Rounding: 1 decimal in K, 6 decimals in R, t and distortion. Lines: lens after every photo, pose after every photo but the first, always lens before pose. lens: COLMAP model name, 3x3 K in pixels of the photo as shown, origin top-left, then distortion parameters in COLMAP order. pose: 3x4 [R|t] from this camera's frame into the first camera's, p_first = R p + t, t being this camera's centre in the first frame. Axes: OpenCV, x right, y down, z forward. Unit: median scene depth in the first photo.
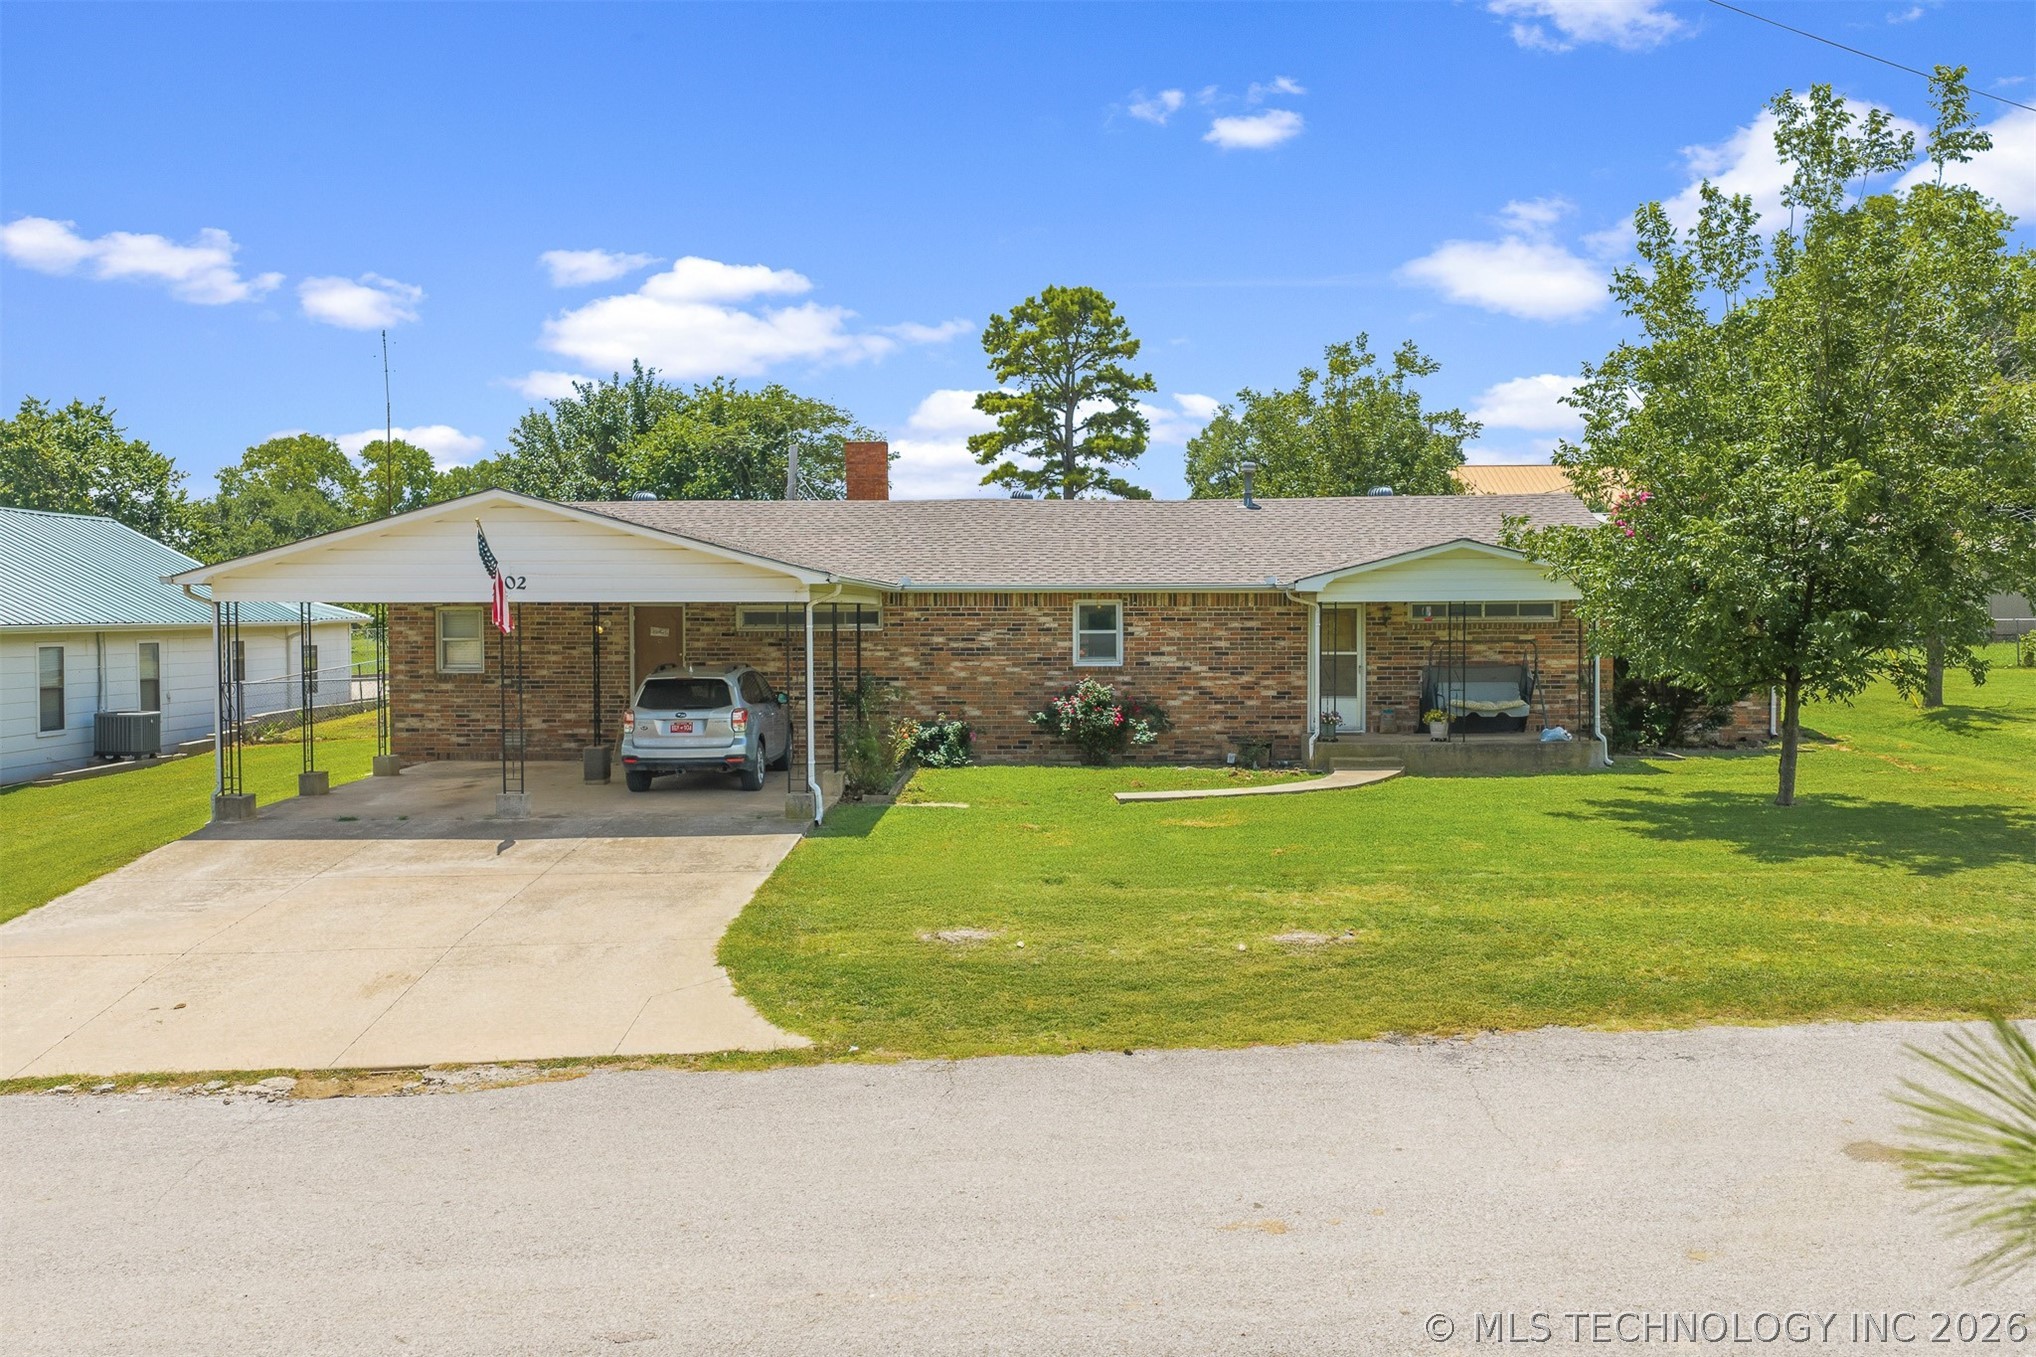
lens RADIAL K [[1689.9, 0, 1004.2], [0, 1689.9, 683.6], [0, 0, 1]] dist [0.026260, -0.032806]
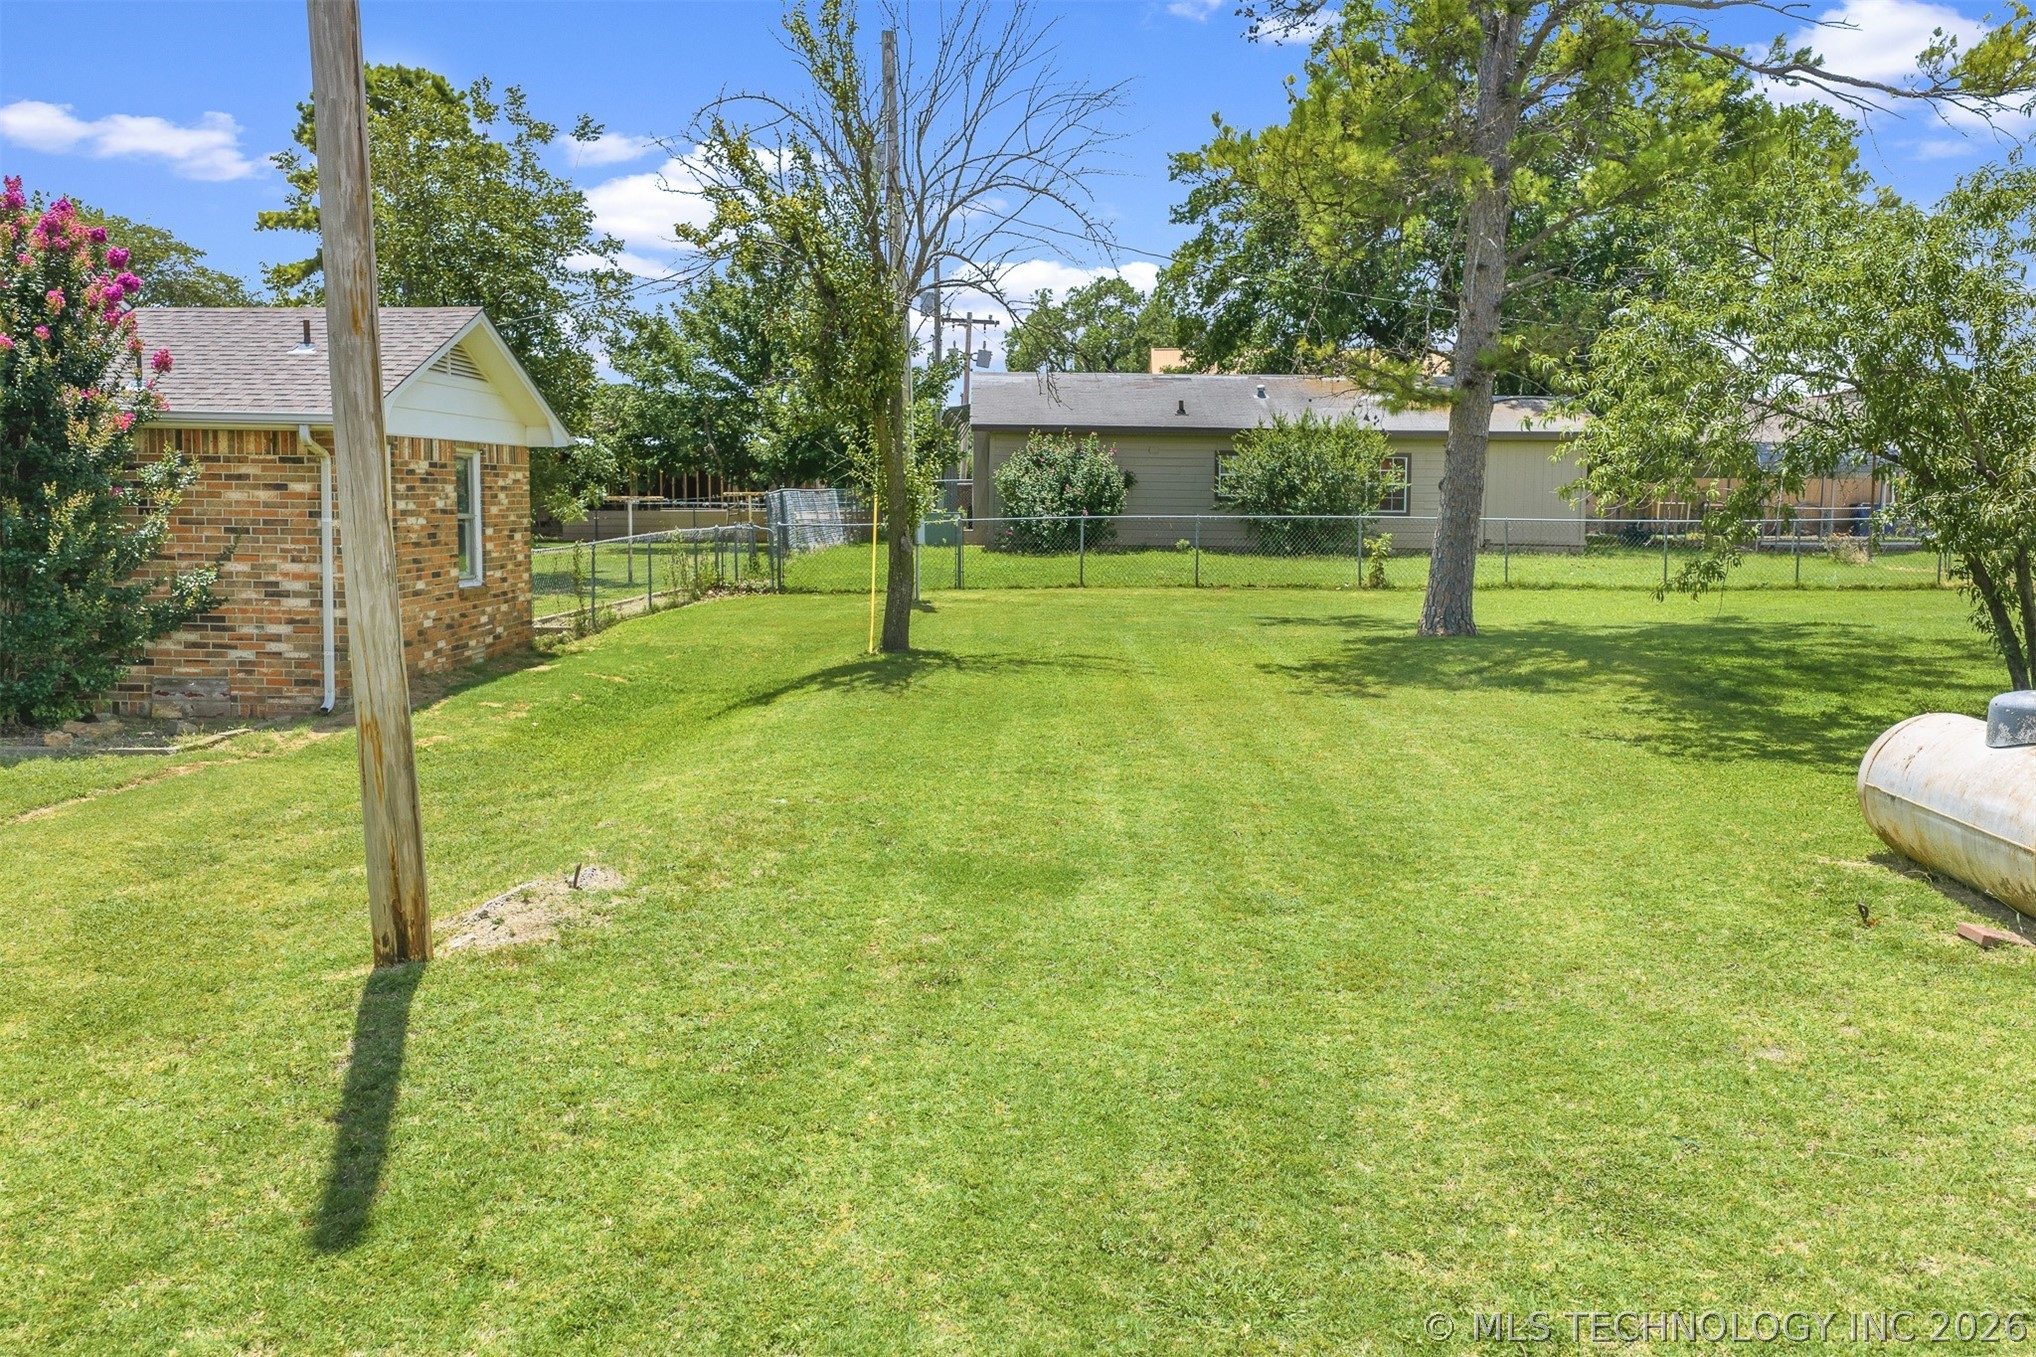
lens RADIAL K [[1689.9, 0, 1018.9], [0, 1689.9, 663.2], [0, 0, 1]] dist [0.026260, -0.032806]
pose [[0.999766, 0.017654, 0.012522, 0.703648], [-0.018164, 0.998957, 0.041890, -0.009582], [-0.011770, -0.042107, 0.999044, 0.515967]]
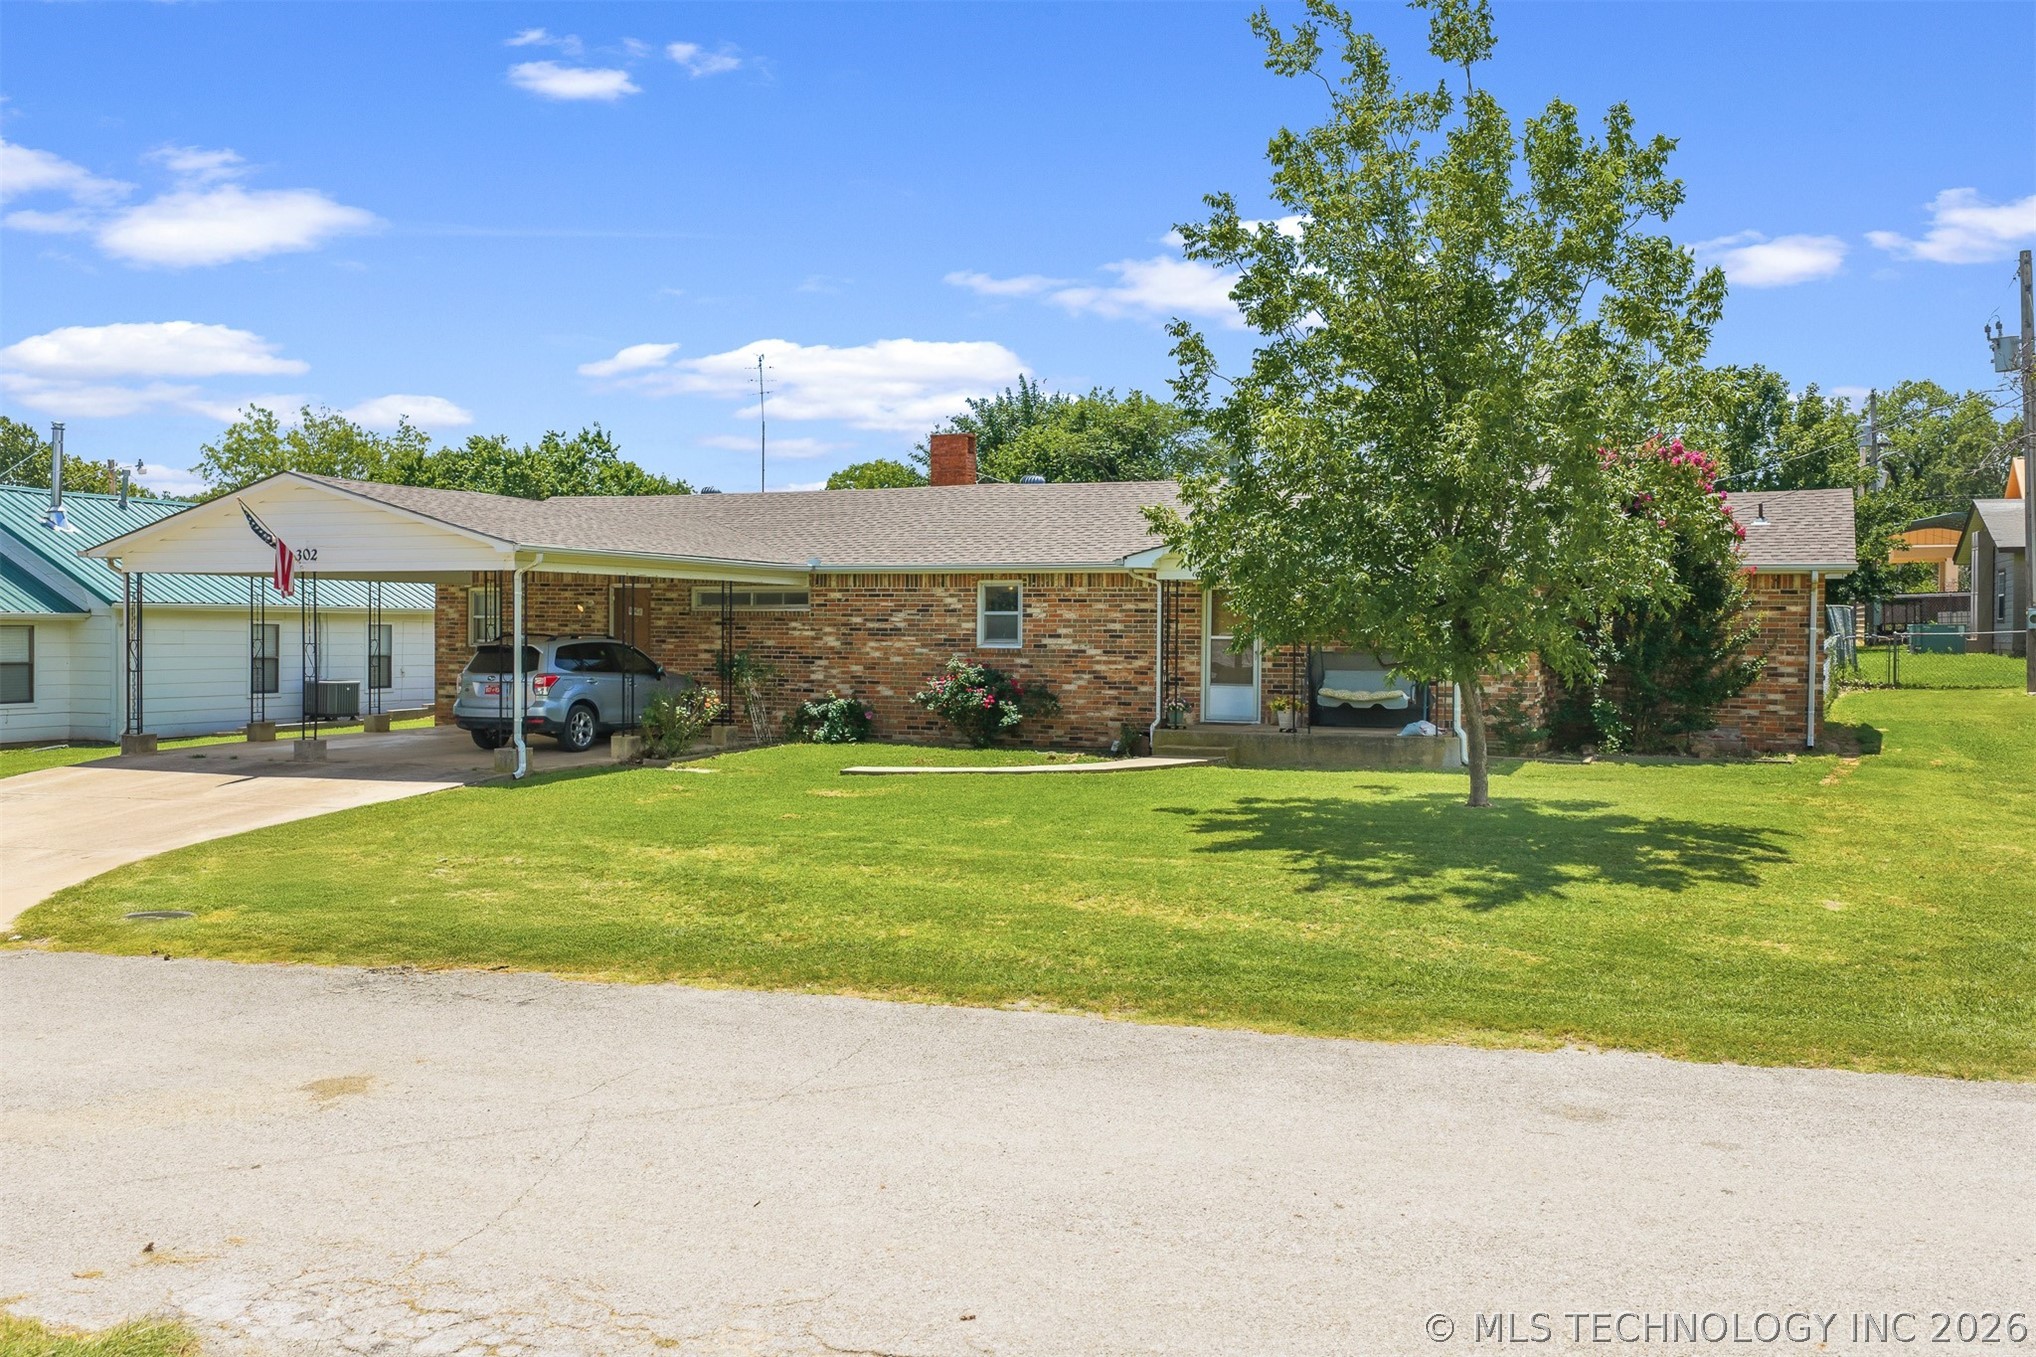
lens RADIAL K [[1689.9, 0, 1002.2], [0, 1689.9, 676.6], [0, 0, 1]] dist [0.026260, -0.032806]
pose [[0.923948, 0.020369, -0.381975, 0.433338], [-0.026676, 0.999581, -0.011224, 0.017230], [0.381586, 0.020560, 0.924105, 0.093210]]
